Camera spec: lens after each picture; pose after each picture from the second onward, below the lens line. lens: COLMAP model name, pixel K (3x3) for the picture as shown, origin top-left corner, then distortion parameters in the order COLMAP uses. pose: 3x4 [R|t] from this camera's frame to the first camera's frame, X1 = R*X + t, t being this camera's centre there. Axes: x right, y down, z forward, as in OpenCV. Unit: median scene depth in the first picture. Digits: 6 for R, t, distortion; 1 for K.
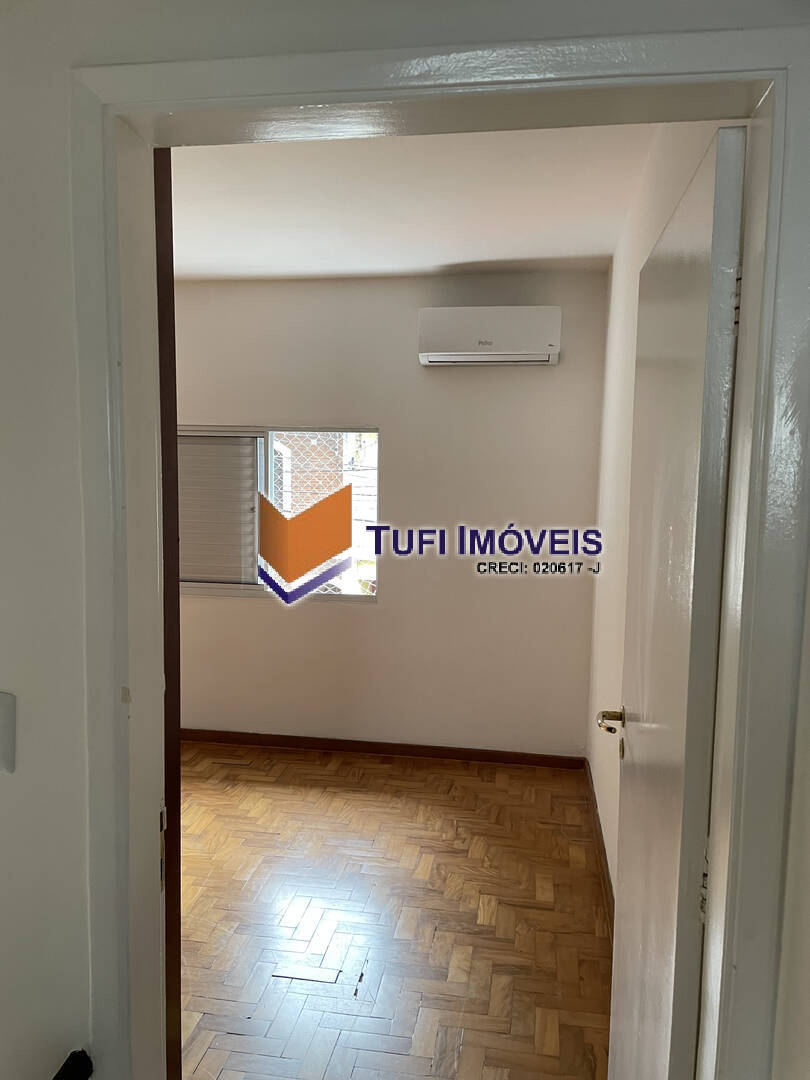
lens RADIAL K [[817.6, 0, 402.5], [0, 817.6, 537.7], [0, 0, 1]] dist [0.058273, -0.077932]
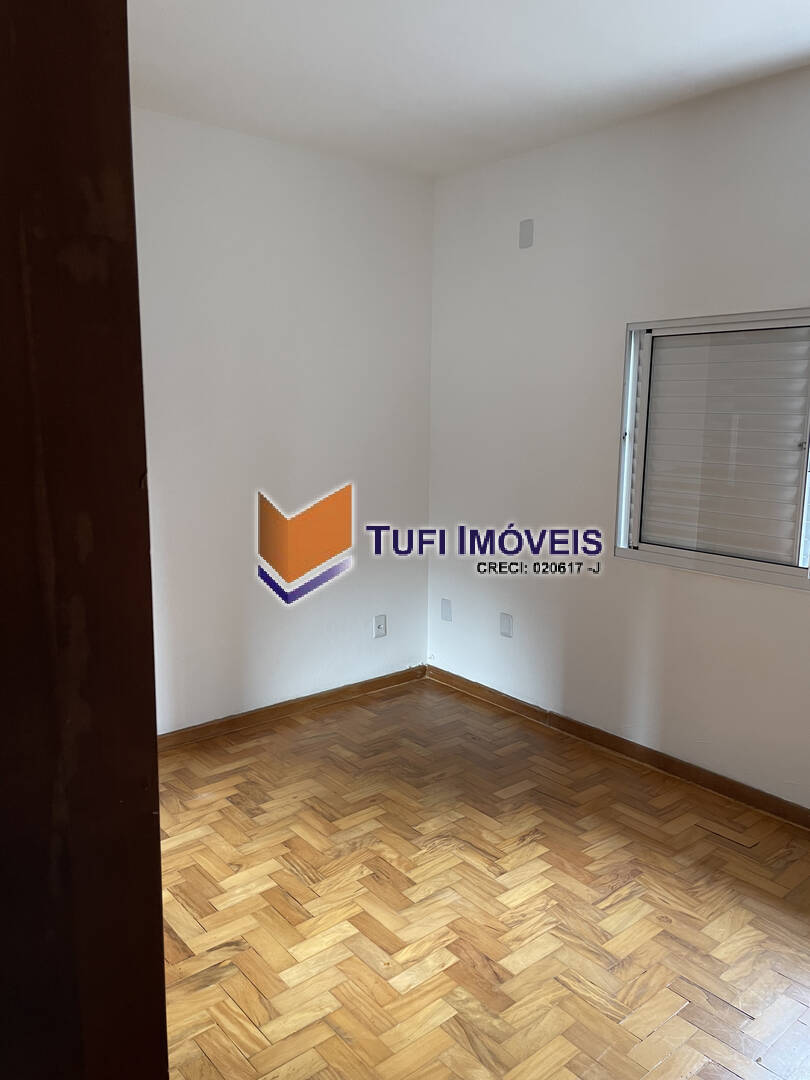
lens RADIAL K [[817.6, 0, 404.7], [0, 817.6, 538.5], [0, 0, 1]] dist [0.058273, -0.077932]
pose [[0.751560, 0.100169, -0.652016, 0.005337], [-0.060029, 0.994688, 0.083619, 0.000918], [0.656928, -0.023705, 0.753580, 0.379697]]
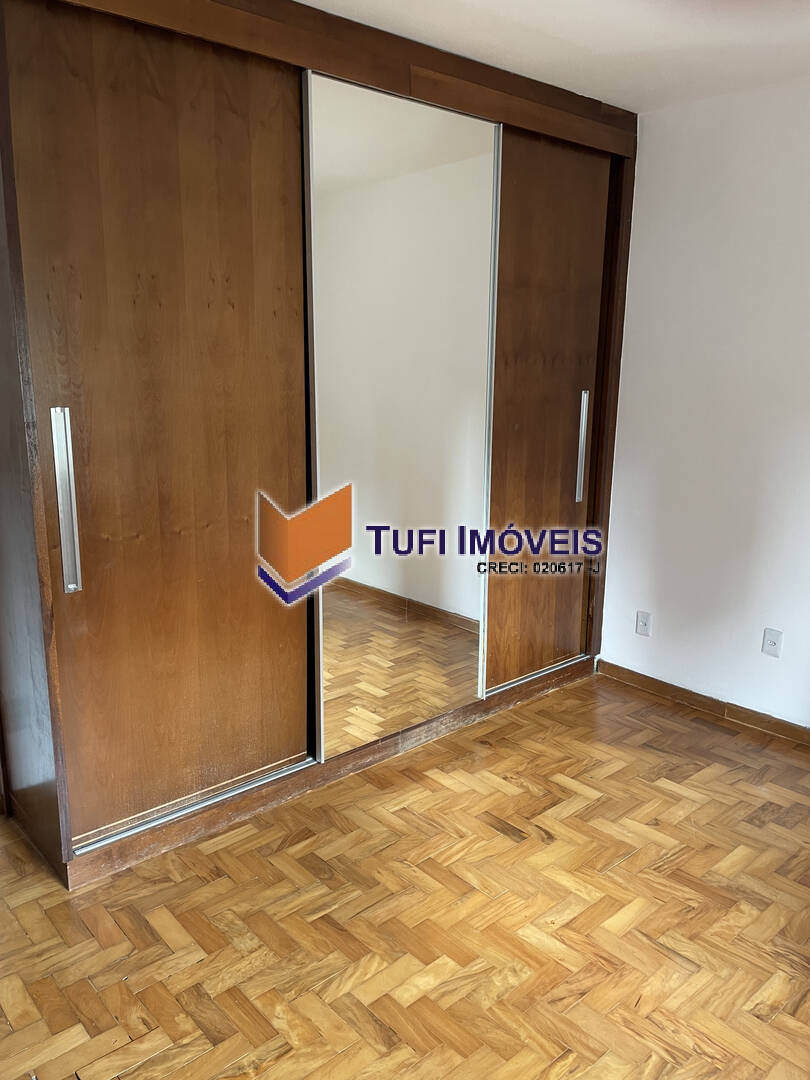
lens RADIAL K [[817.6, 0, 404.0], [0, 817.6, 540.1], [0, 0, 1]] dist [0.058273, -0.077932]
pose [[-0.634850, 0.147379, -0.758449, 0.129501], [-0.086523, 0.961903, 0.259337, -0.068471], [0.767775, 0.230263, -0.597913, 0.964912]]
